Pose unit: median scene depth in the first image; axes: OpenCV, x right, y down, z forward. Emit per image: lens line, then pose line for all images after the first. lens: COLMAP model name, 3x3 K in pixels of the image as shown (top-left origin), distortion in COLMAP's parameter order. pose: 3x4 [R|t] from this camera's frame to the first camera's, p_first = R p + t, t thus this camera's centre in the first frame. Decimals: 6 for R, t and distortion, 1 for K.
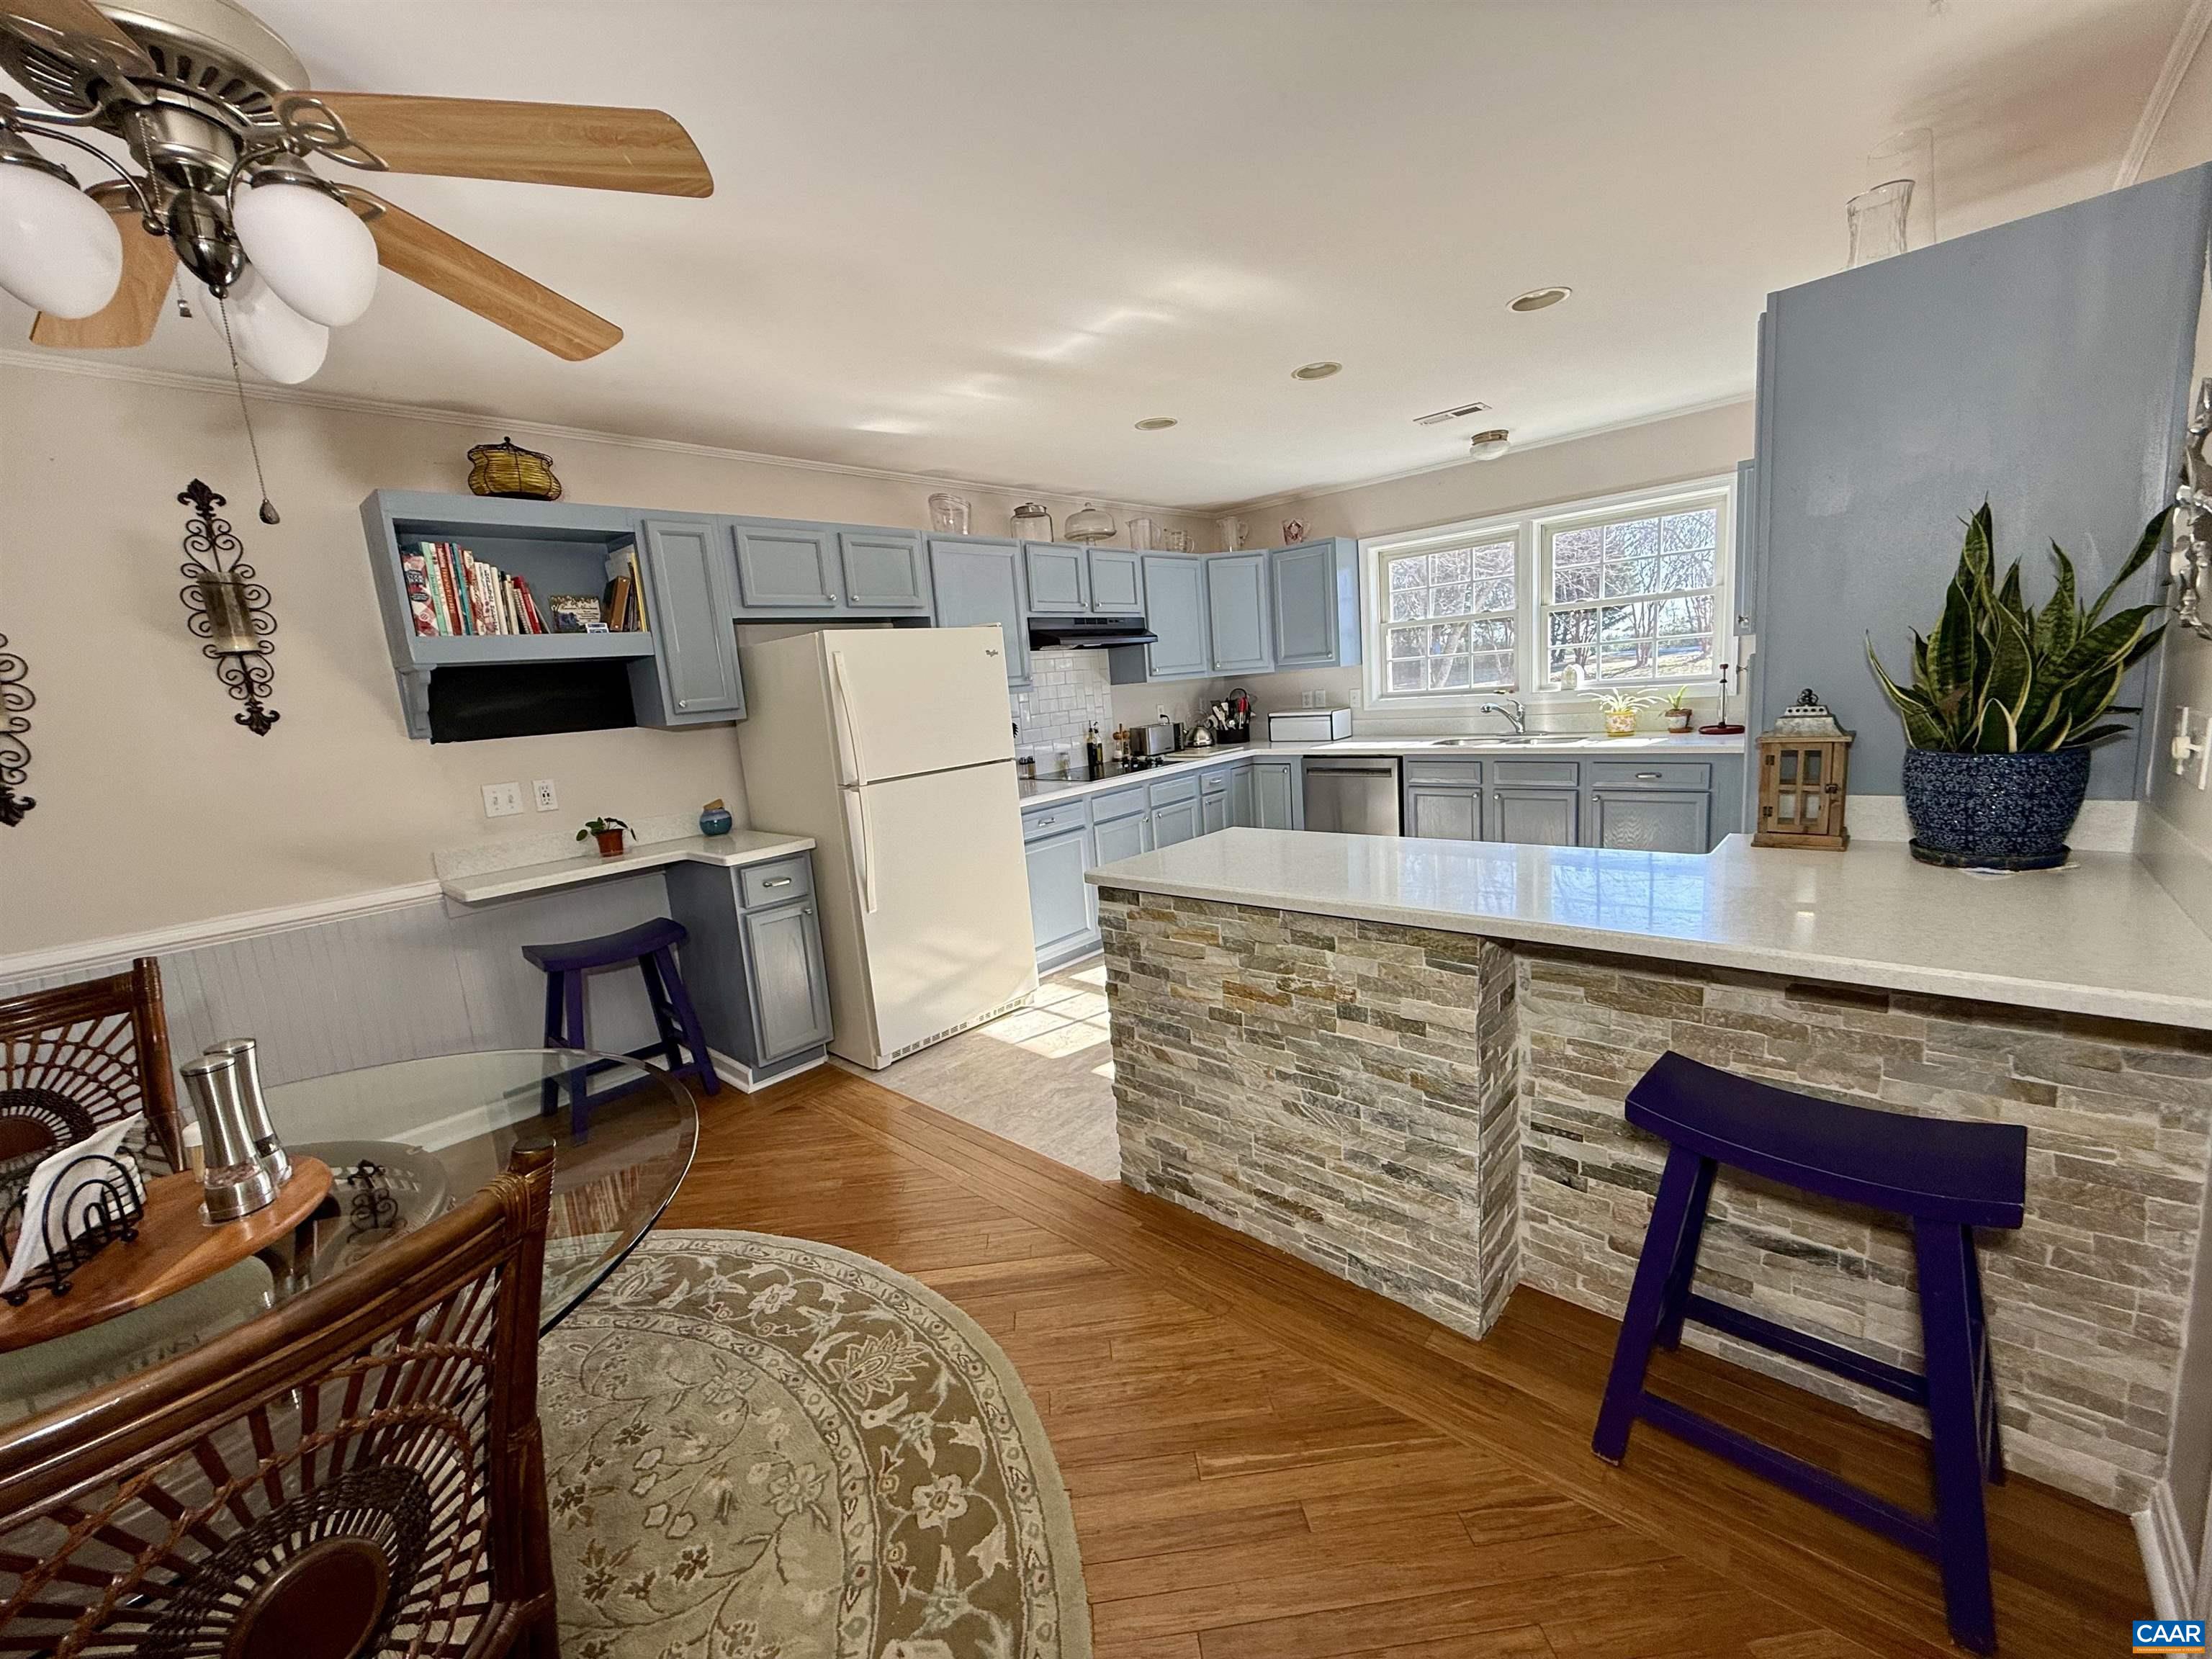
lens RADIAL K [[879.4, 0, 1108.0], [0, 879.4, 829.3], [0, 0, 1]] dist [-0.001020, 0.001208]
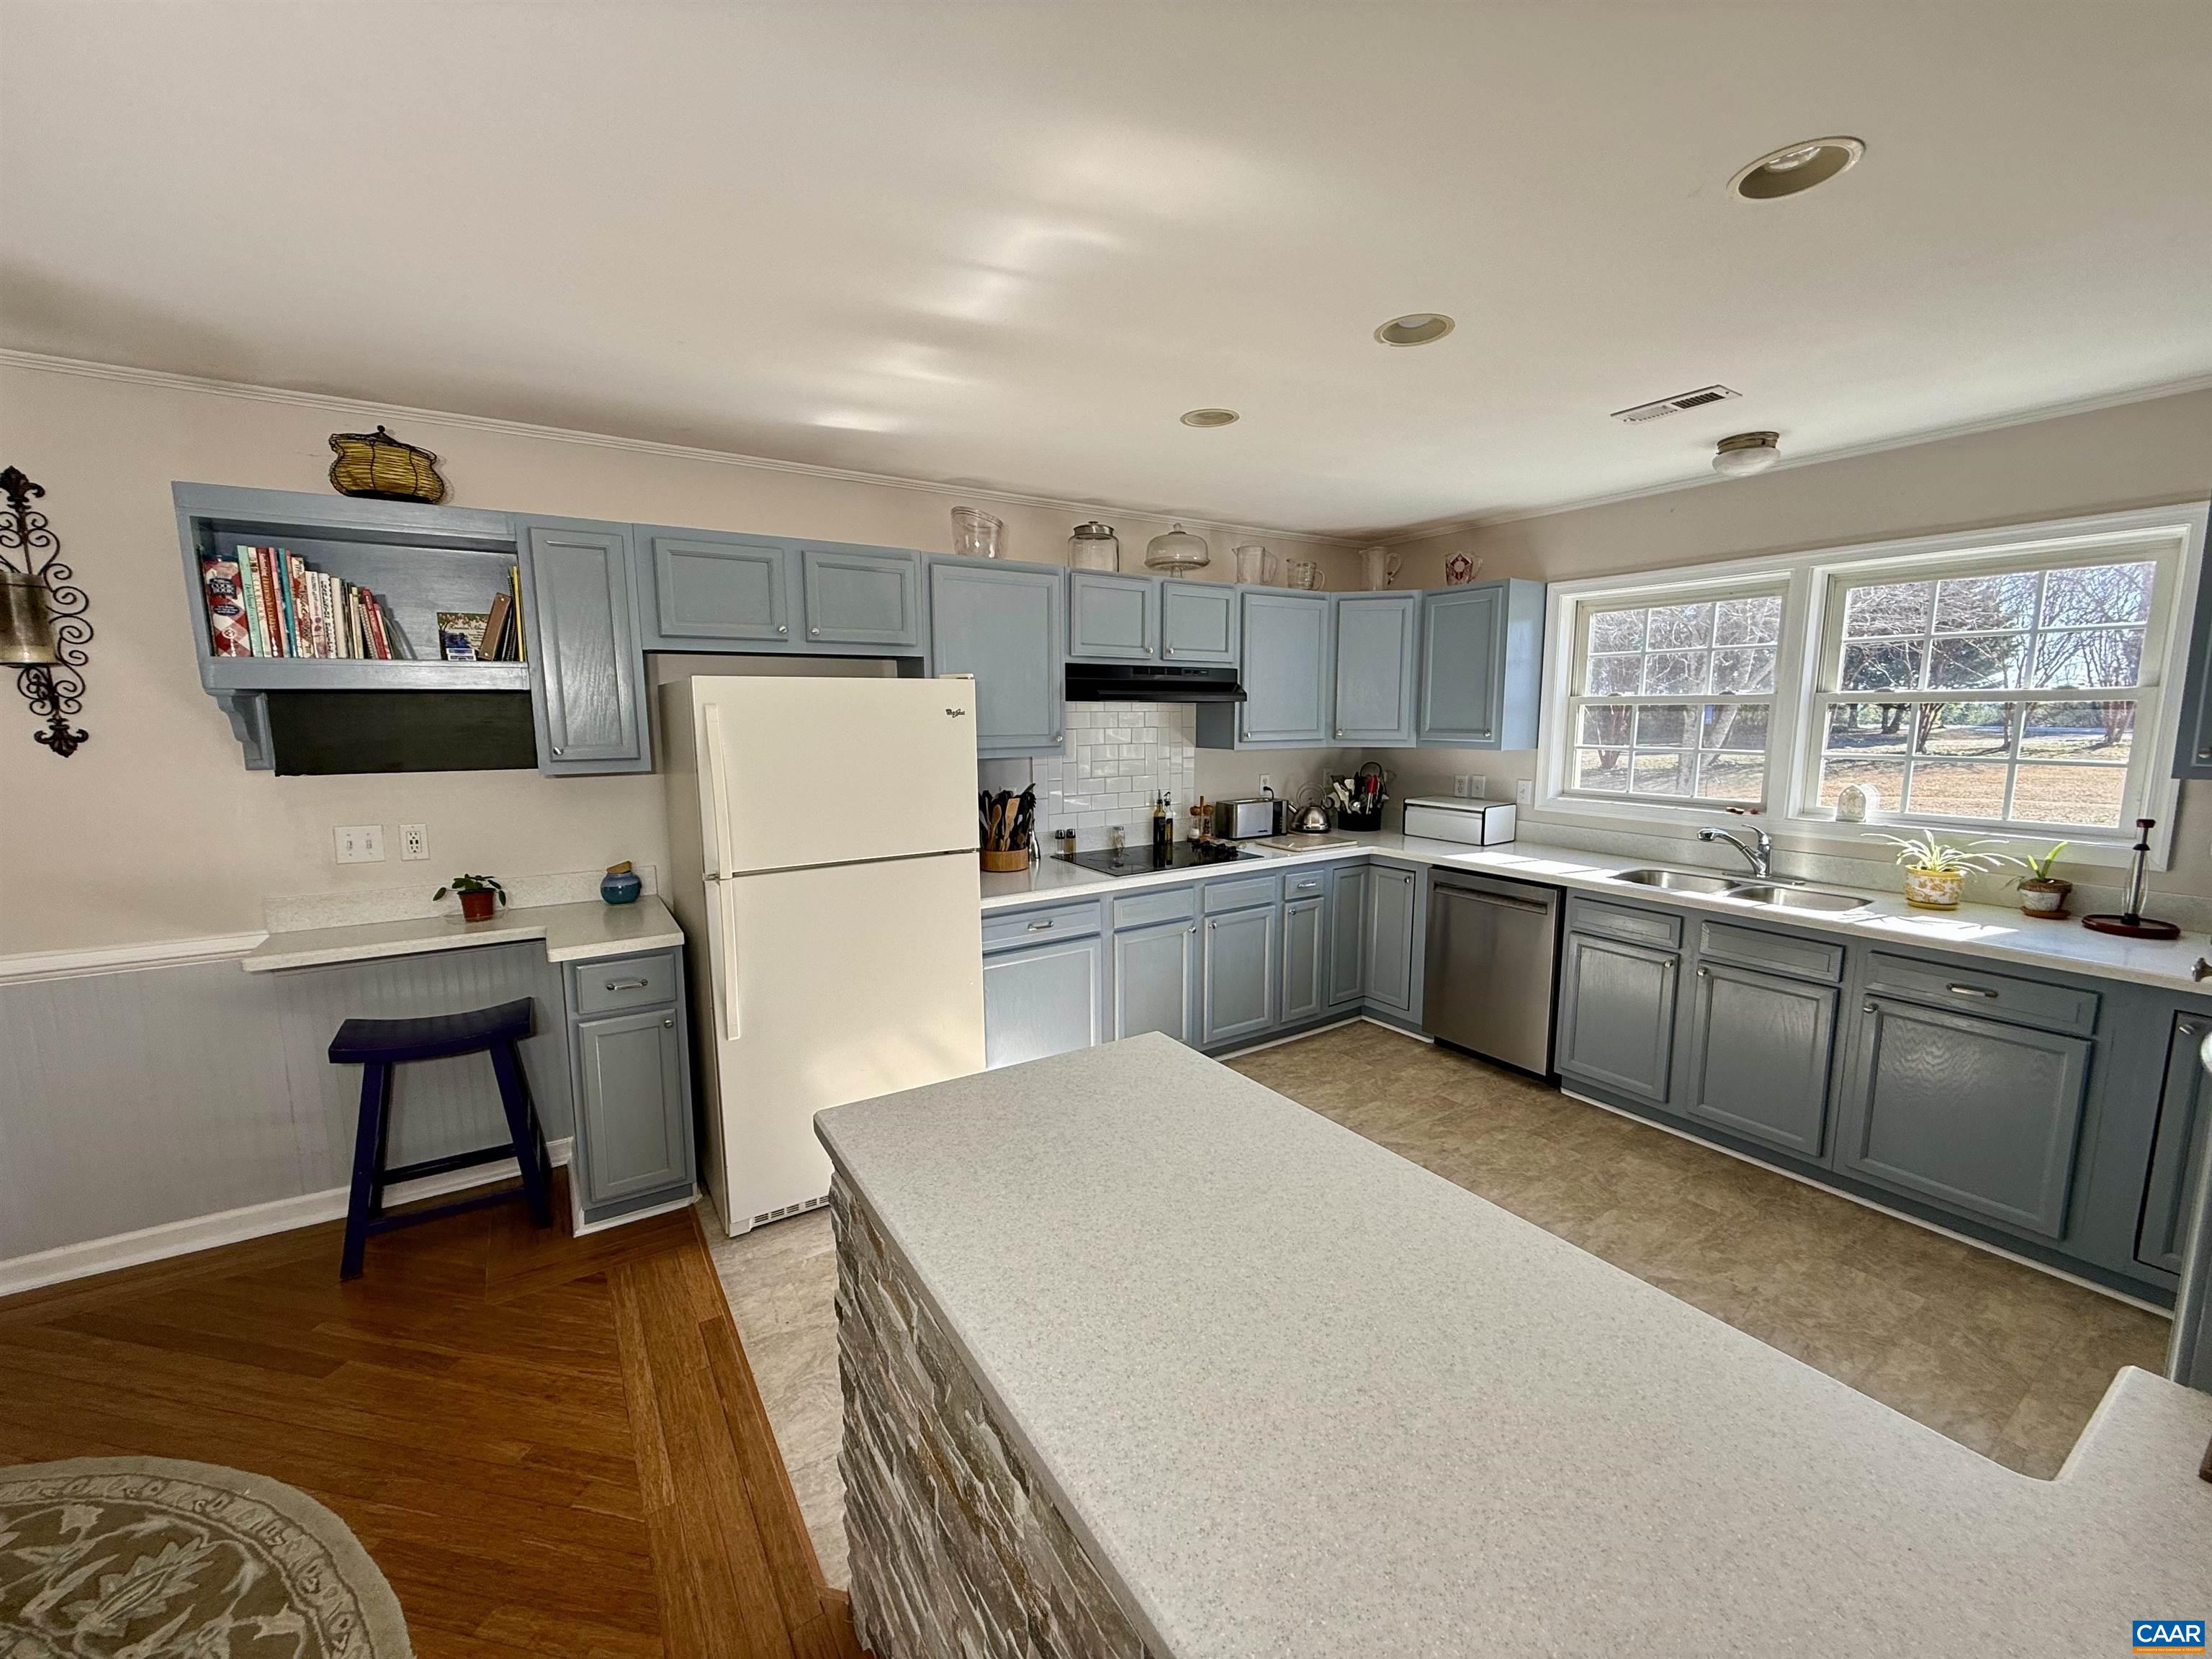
lens RADIAL K [[879.4, 0, 1111.3], [0, 879.4, 822.3], [0, 0, 1]] dist [-0.001020, 0.001208]
pose [[0.963496, 0.110126, -0.244025, 0.182468], [-0.116999, 0.993036, -0.013805, -0.102564], [0.240805, 0.041852, 0.969671, 0.270200]]
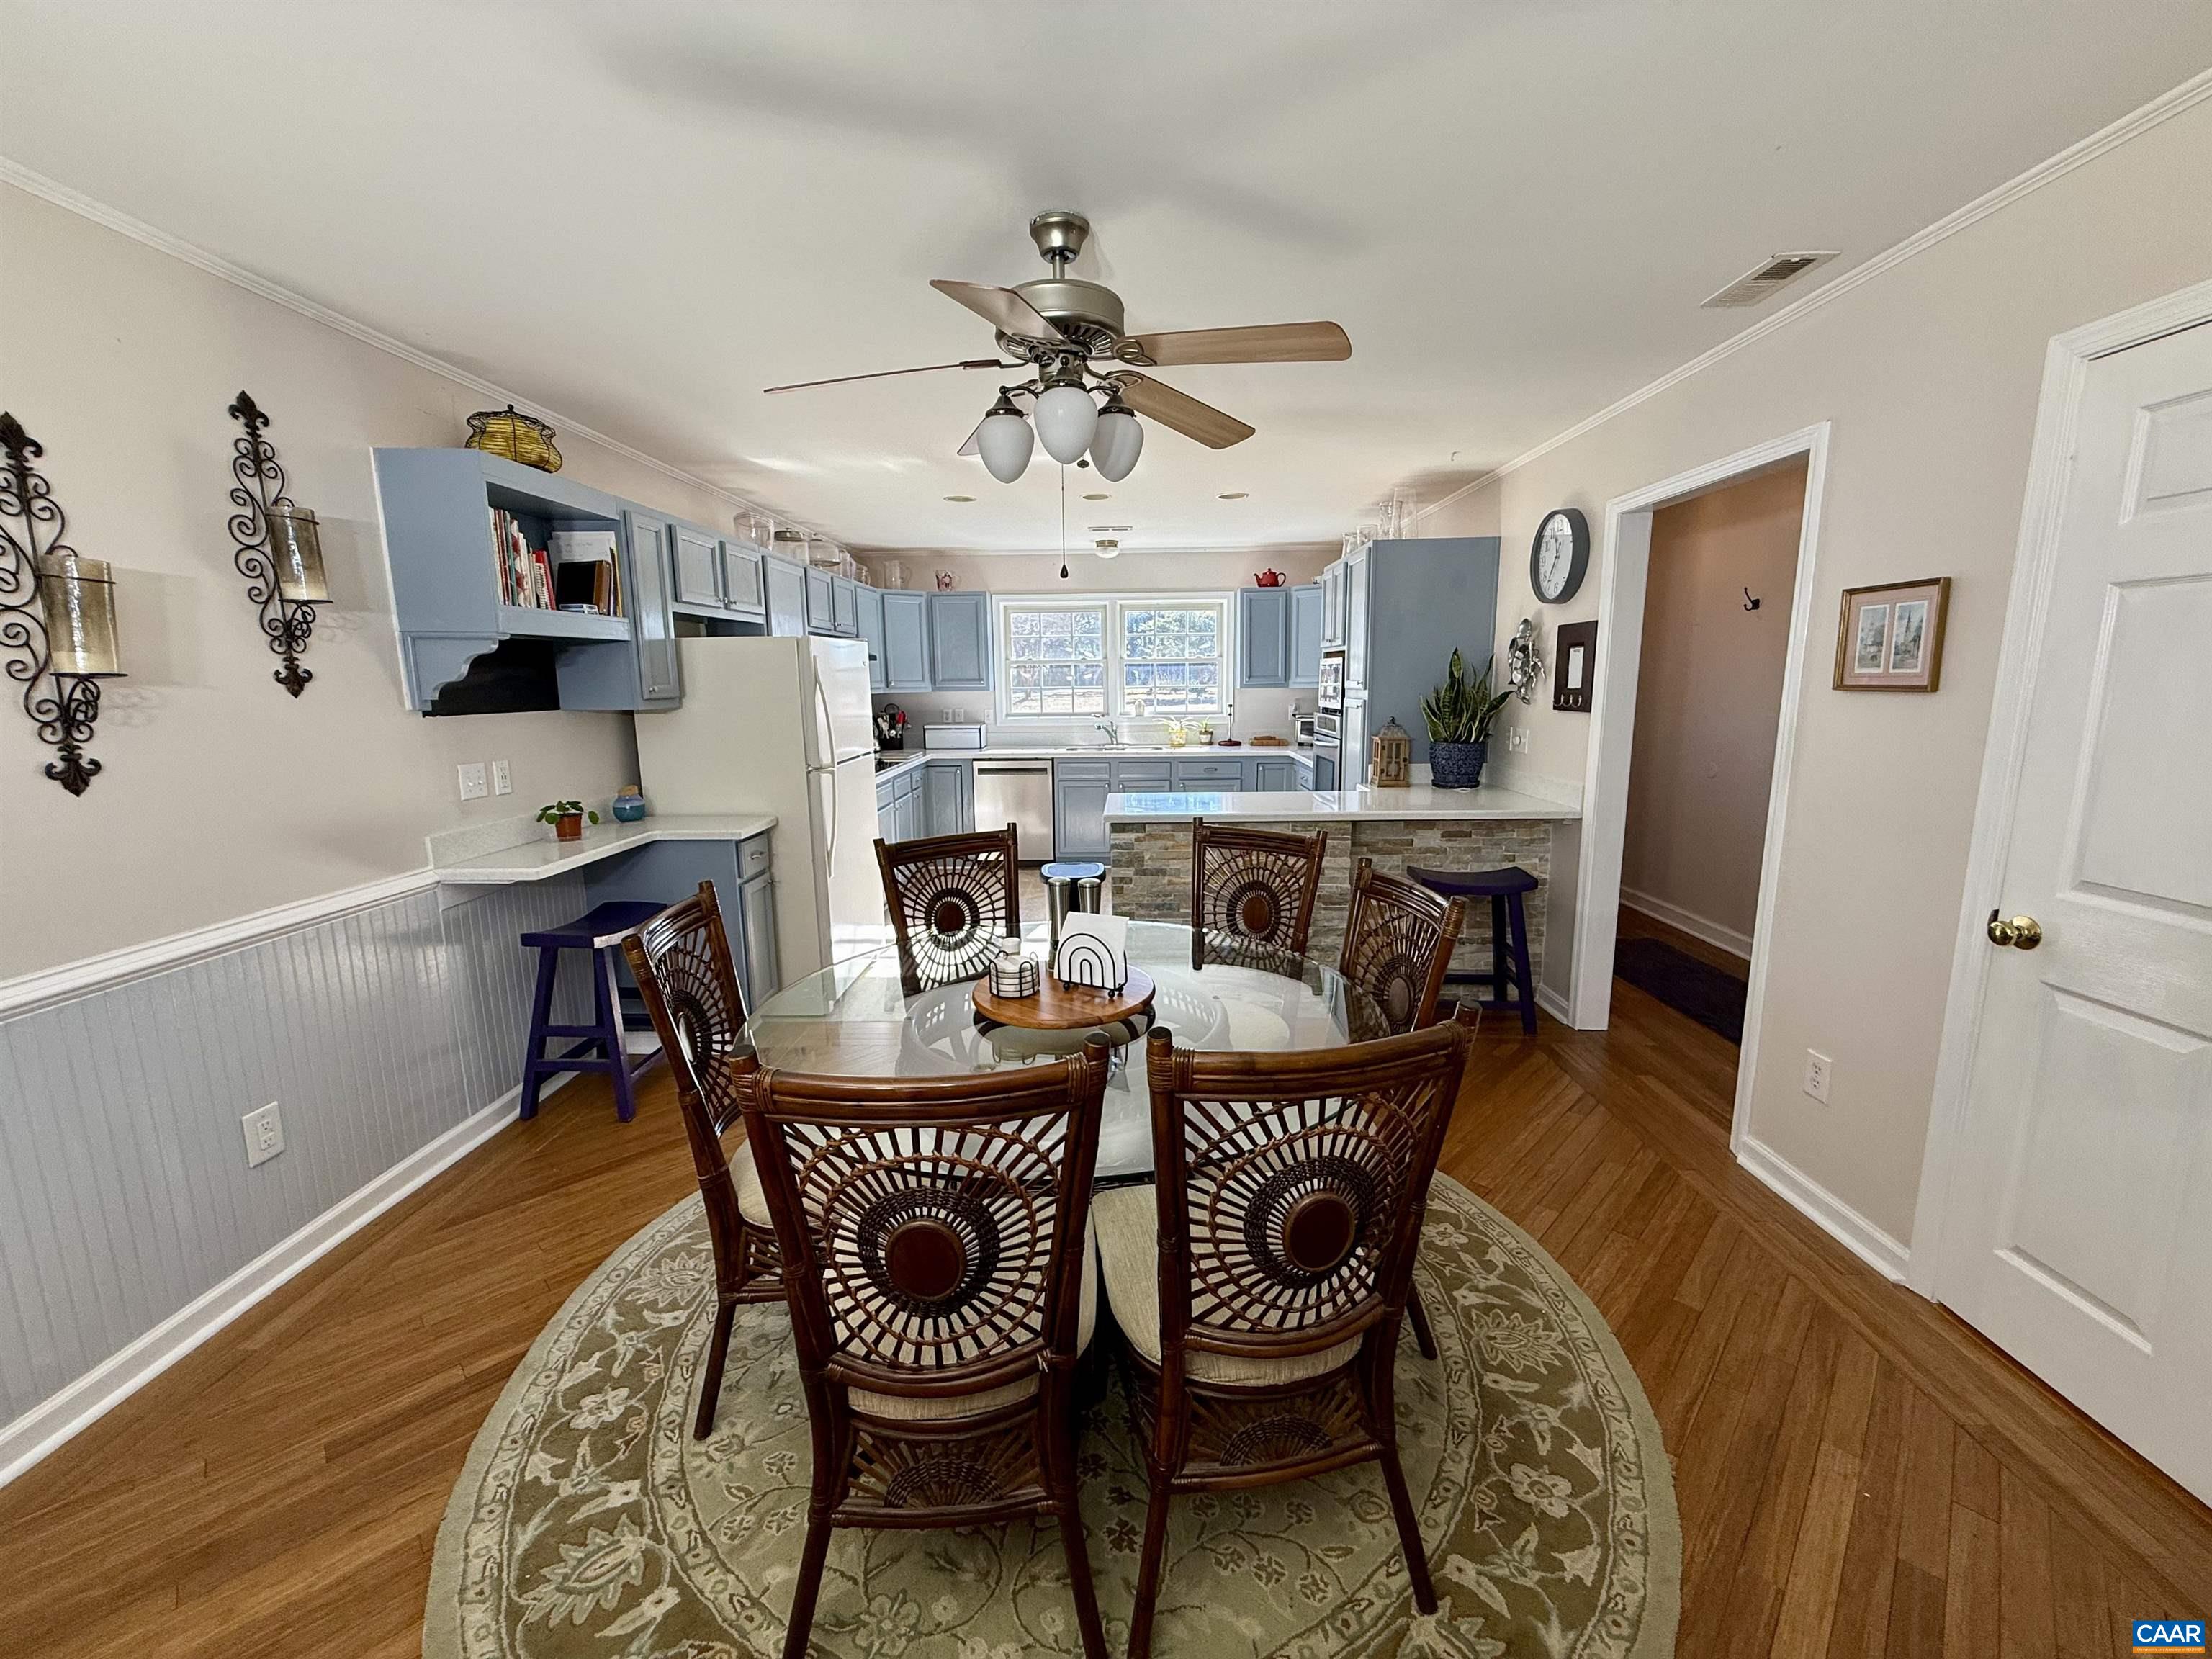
lens RADIAL K [[879.4, 0, 1109.7], [0, 879.4, 822.7], [0, 0, 1]] dist [-0.001020, 0.001208]
pose [[0.750855, -0.036574, 0.659454, -0.630207], [0.061148, 0.998027, -0.014272, 0.050811], [-0.657630, 0.051040, 0.751610, -0.104861]]
